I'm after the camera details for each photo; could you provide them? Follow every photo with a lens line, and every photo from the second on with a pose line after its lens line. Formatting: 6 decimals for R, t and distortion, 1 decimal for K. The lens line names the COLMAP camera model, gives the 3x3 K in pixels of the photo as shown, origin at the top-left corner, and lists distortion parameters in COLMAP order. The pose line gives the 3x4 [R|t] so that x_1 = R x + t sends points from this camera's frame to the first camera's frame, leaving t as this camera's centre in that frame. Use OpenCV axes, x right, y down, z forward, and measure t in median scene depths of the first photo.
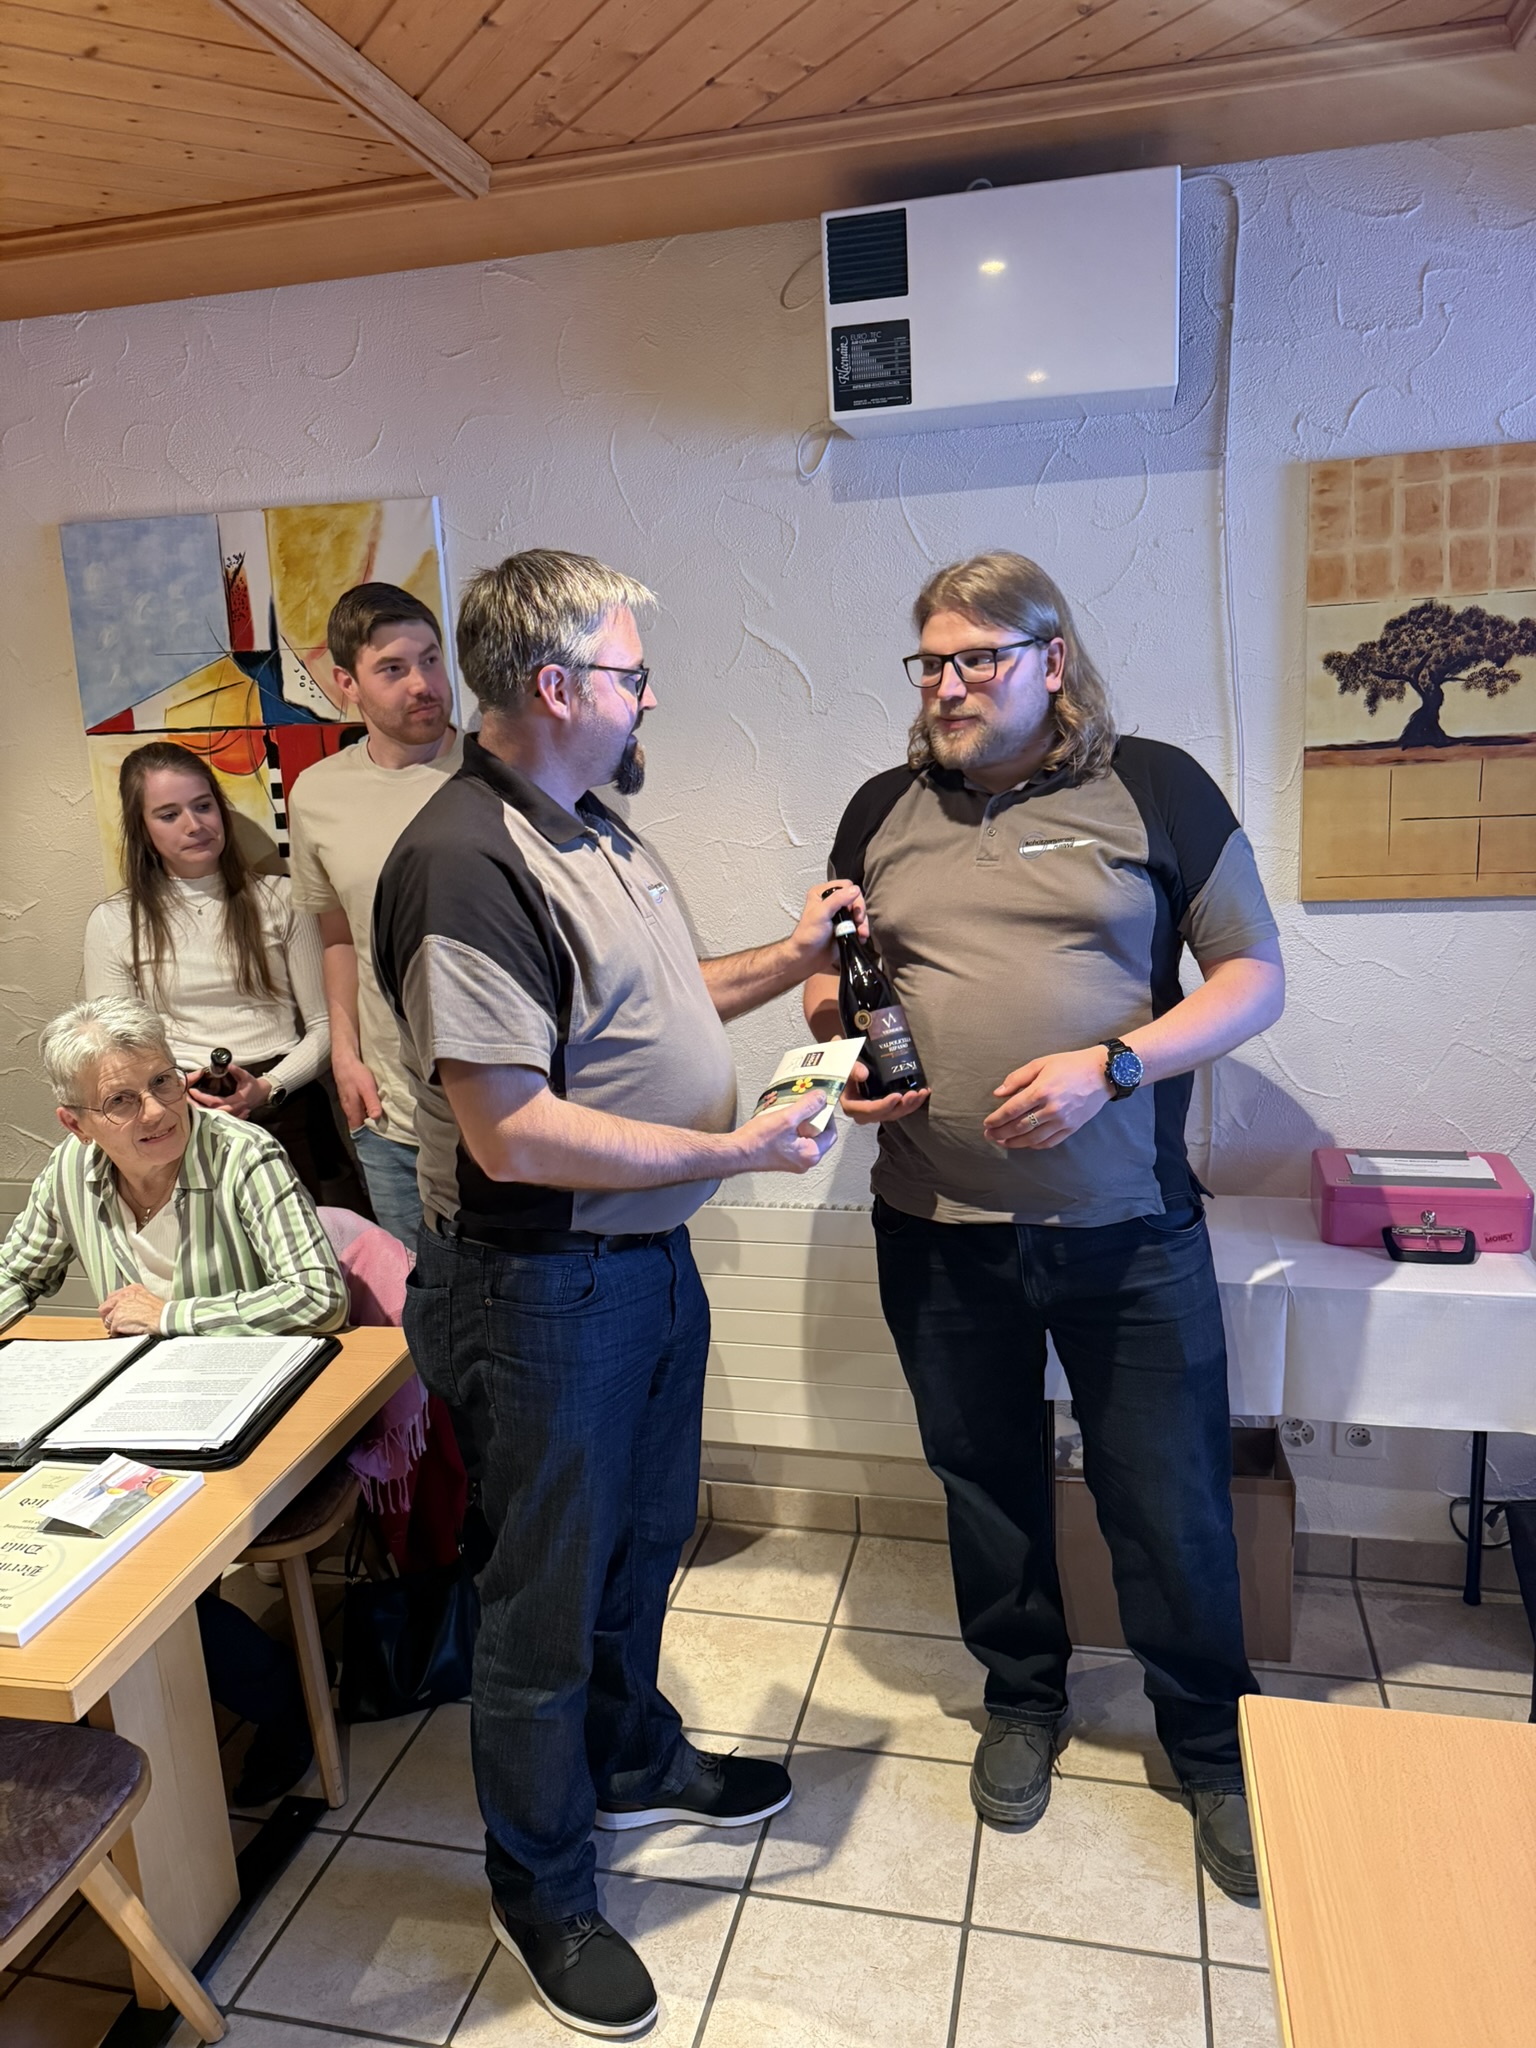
lens RADIAL K [[1437.0, 0, 770.5], [0, 1437.0, 1017.9], [0, 0, 1]] dist [0.004434, -0.002907]
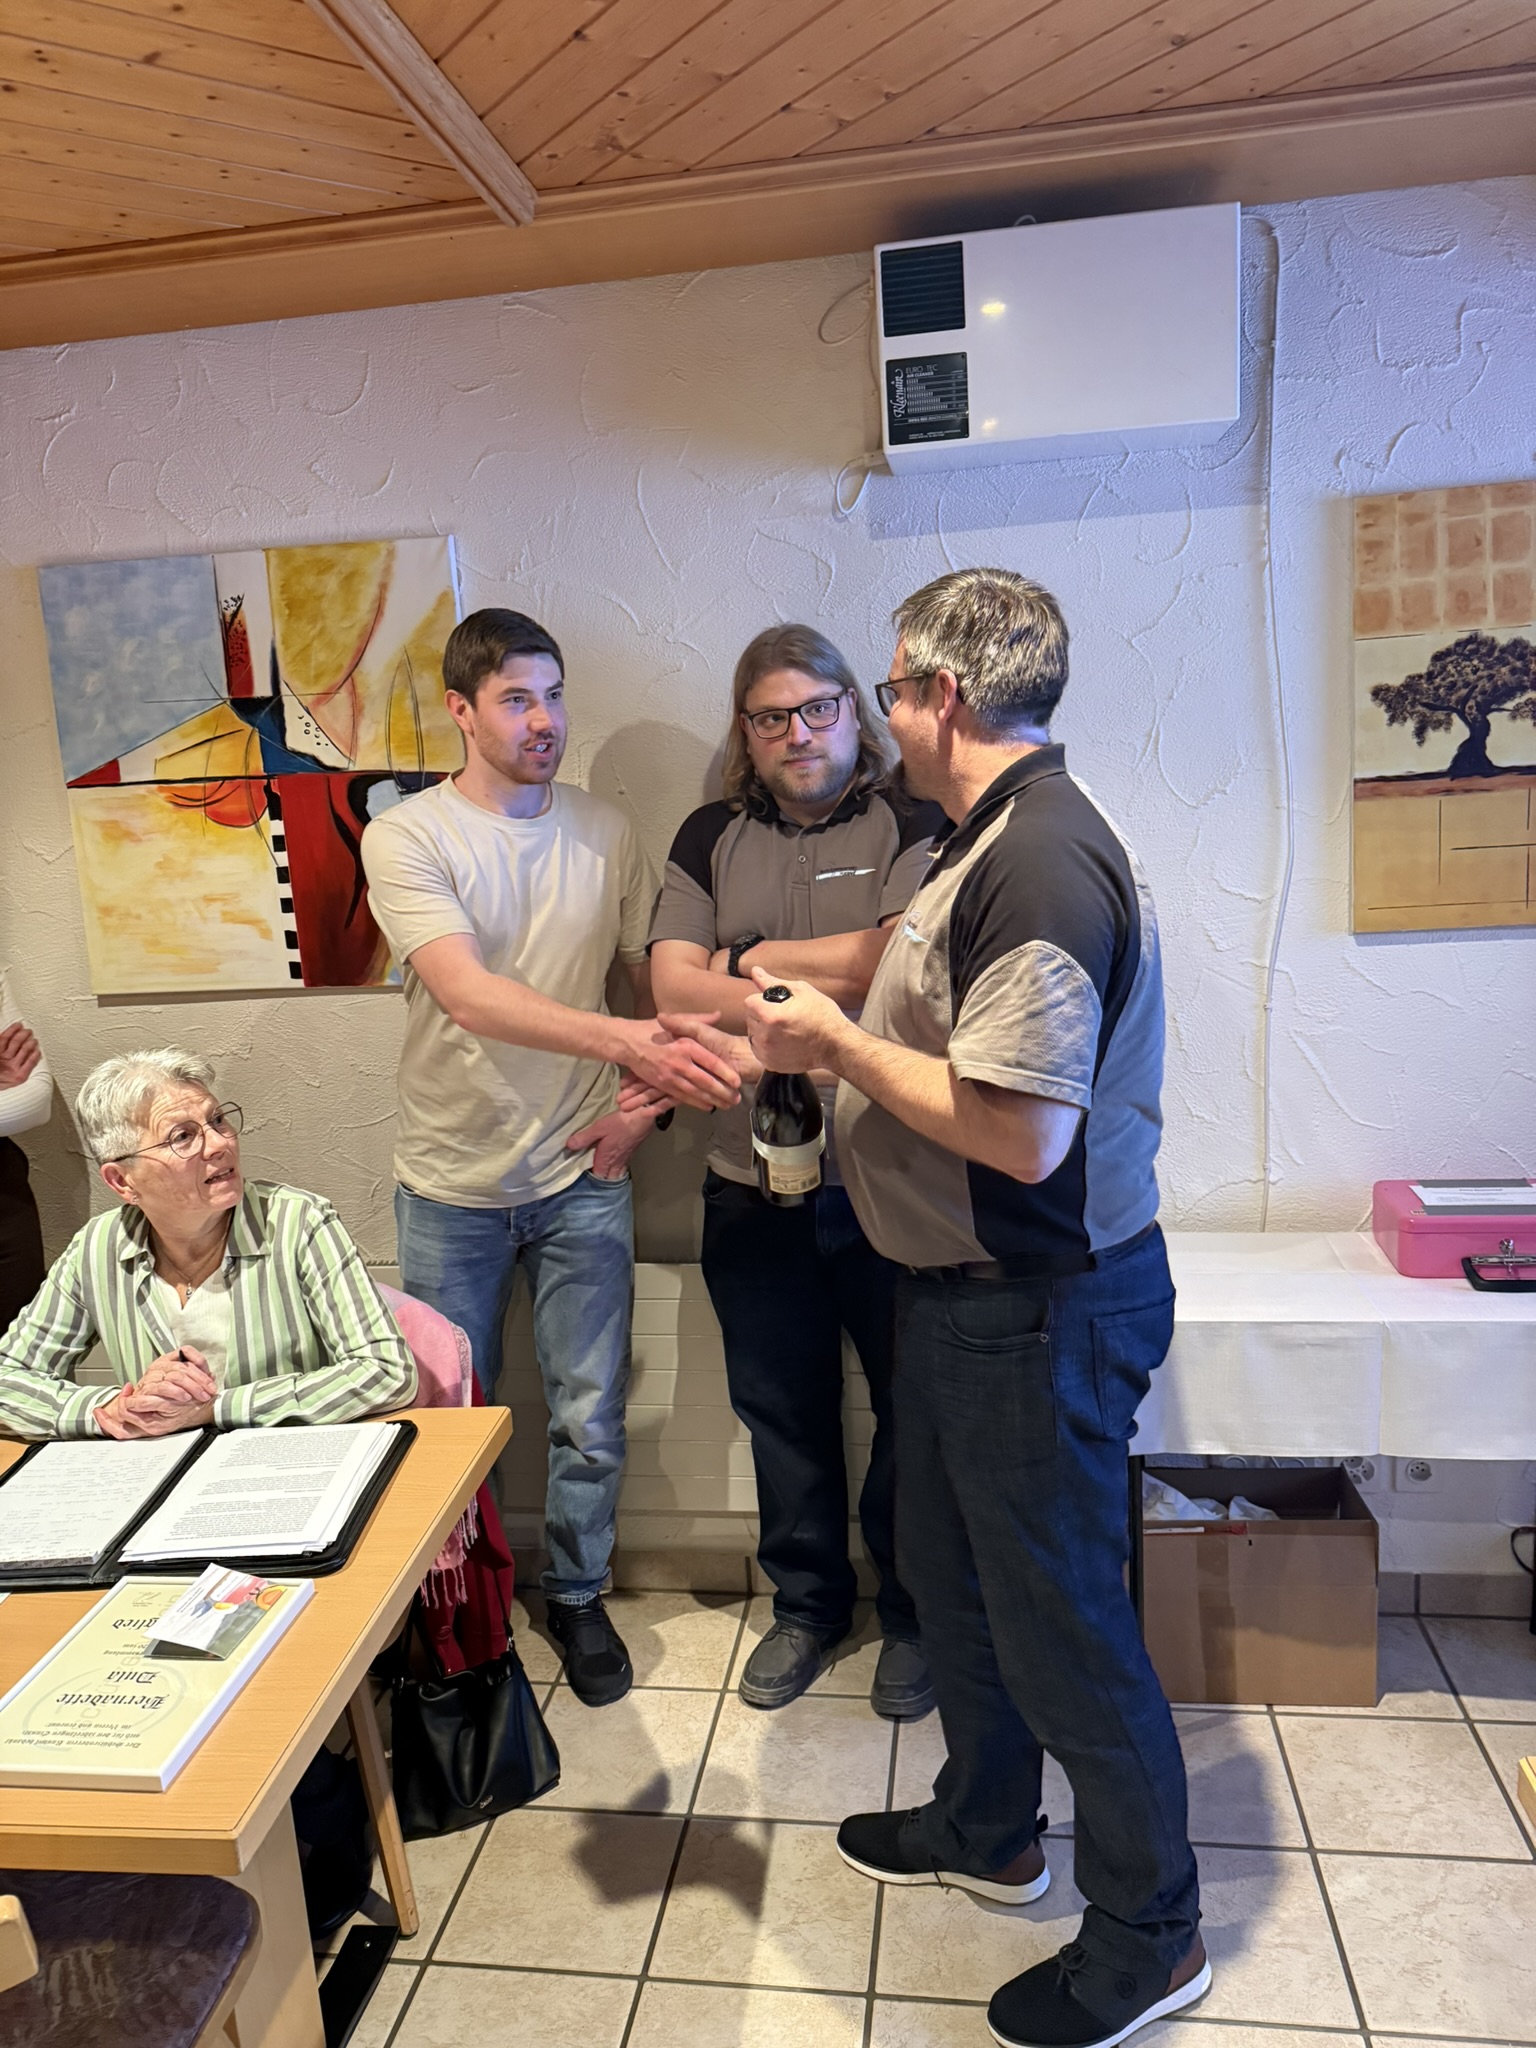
lens RADIAL K [[1436.1, 0, 759.8], [0, 1436.1, 1023.9], [0, 0, 1]] dist [0.011255, -0.010223]
pose [[0.996610, -0.027907, 0.077396, -0.129171], [0.030381, 0.999058, -0.030975, 0.000397], [-0.076458, 0.033222, 0.996519, 0.041115]]
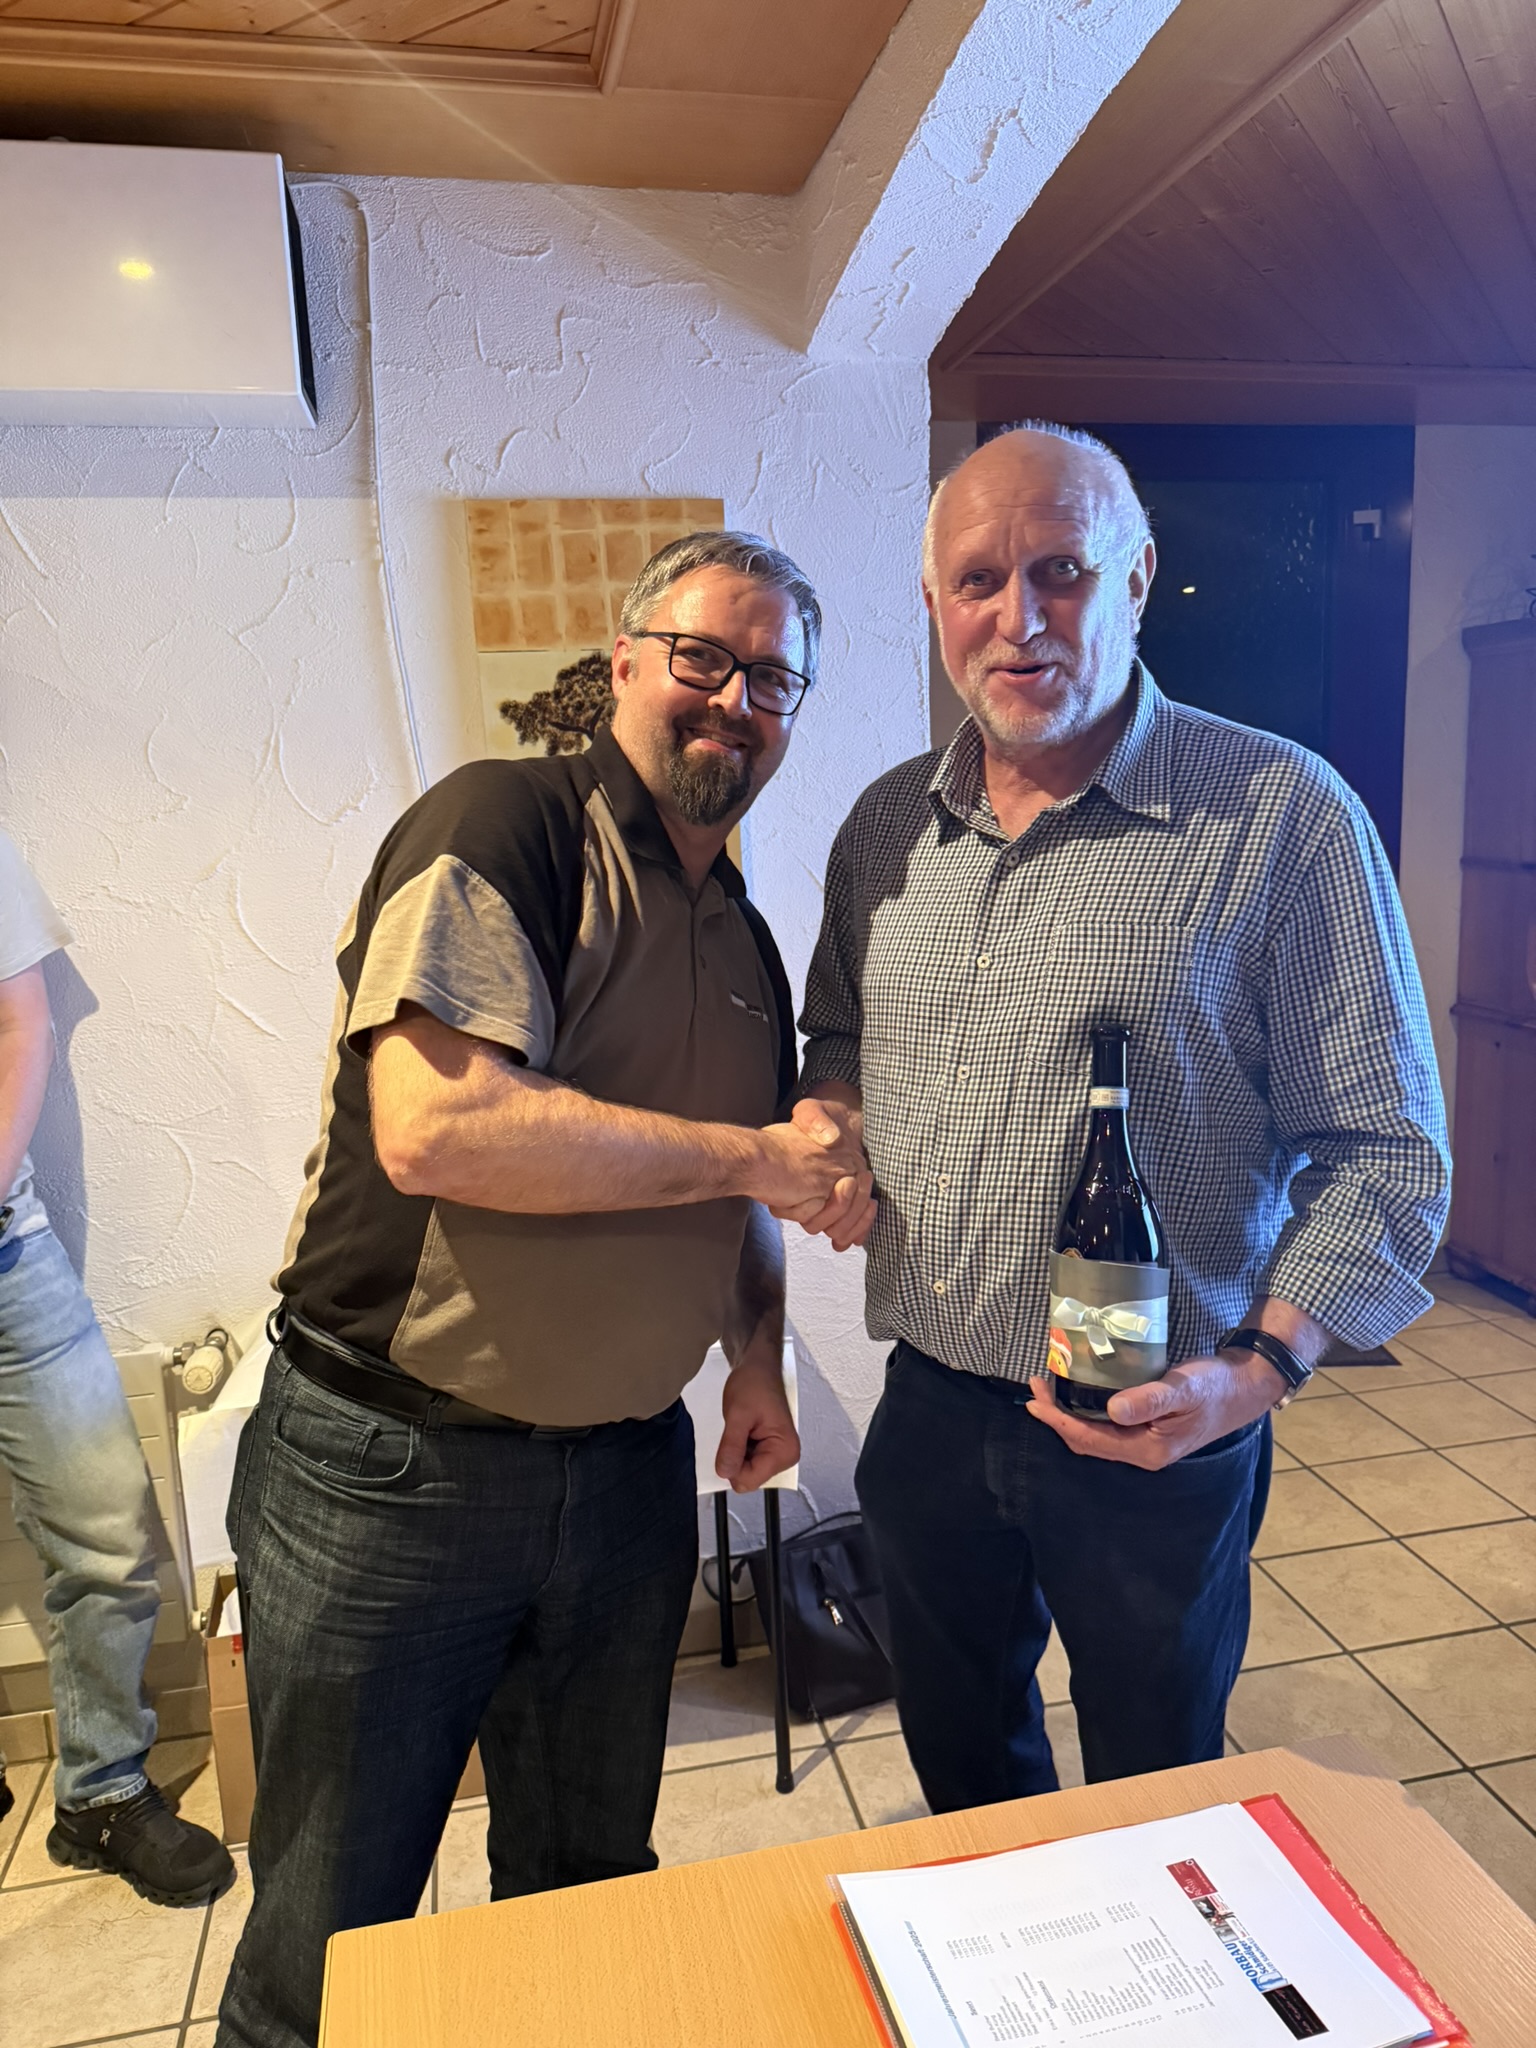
lens RADIAL K [[1418.6, 0, 762.8], [0, 1418.6, 1023.3], [0, 0, 1]] dist [0.075793, -0.118357]
pose [[0.904374, -0.056999, 0.422916, 0.133589], [0.079248, 0.996233, -0.035196, 0.007603], [-0.419317, 0.065346, 0.905485, 0.082628]]
